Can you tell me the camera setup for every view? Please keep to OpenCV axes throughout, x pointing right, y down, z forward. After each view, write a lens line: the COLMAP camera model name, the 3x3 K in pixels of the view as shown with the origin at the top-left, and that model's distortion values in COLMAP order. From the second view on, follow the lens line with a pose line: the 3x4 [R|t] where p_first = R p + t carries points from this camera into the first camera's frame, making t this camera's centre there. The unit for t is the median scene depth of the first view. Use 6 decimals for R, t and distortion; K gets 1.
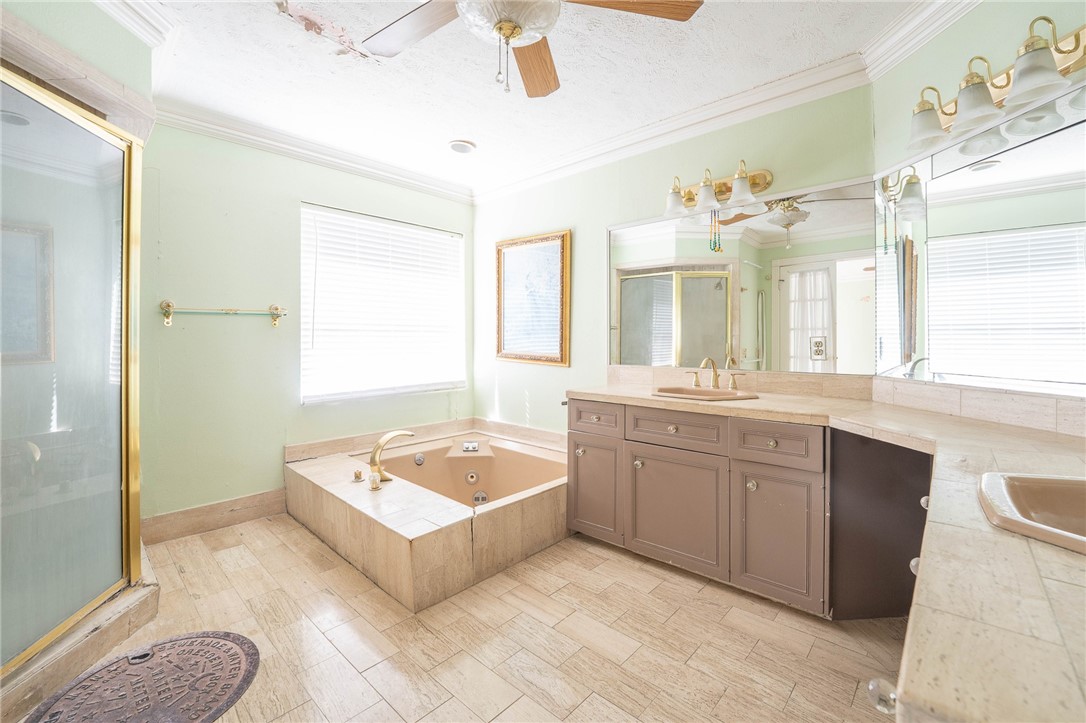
lens RADIAL K [[463.4, 0, 541.2], [0, 463.4, 340.8], [0, 0, 1]] dist [-0.003156, -0.000113]
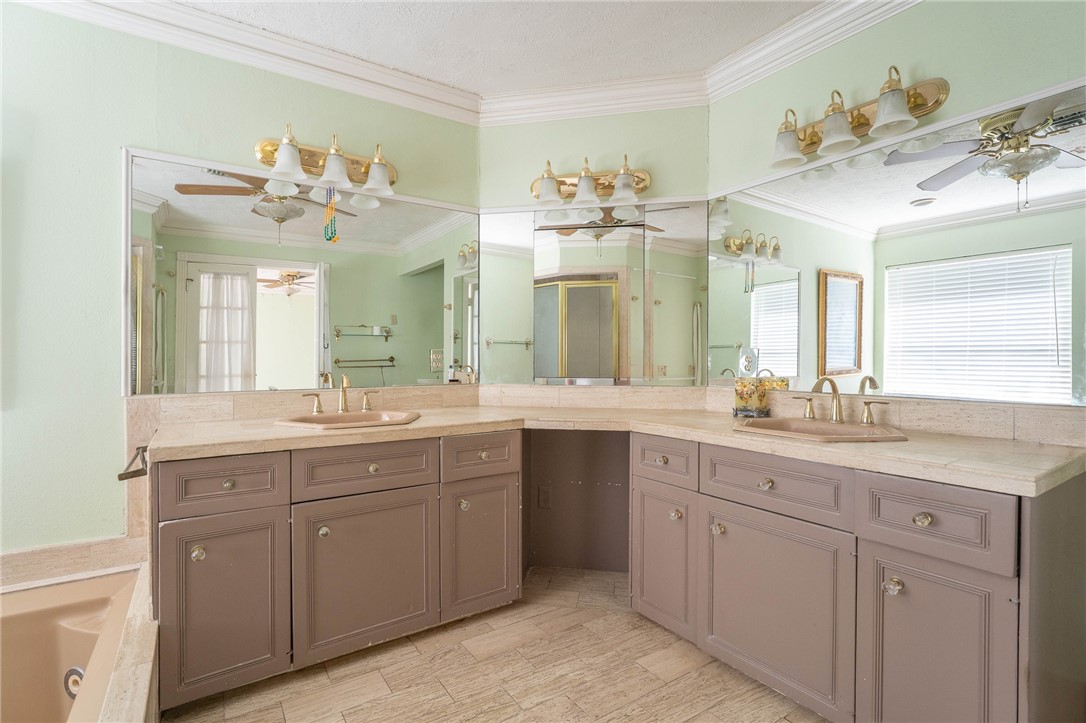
lens RADIAL K [[513.4, 0, 542.9], [0, 513.4, 359.2], [0, 0, 1]] dist [-0.002706, -0.000300]
pose [[0.242462, -0.003963, 0.970153, -0.439539], [0.002720, 0.999991, 0.003405, 0.009526], [-0.970157, 0.001814, 0.242471, 0.494766]]
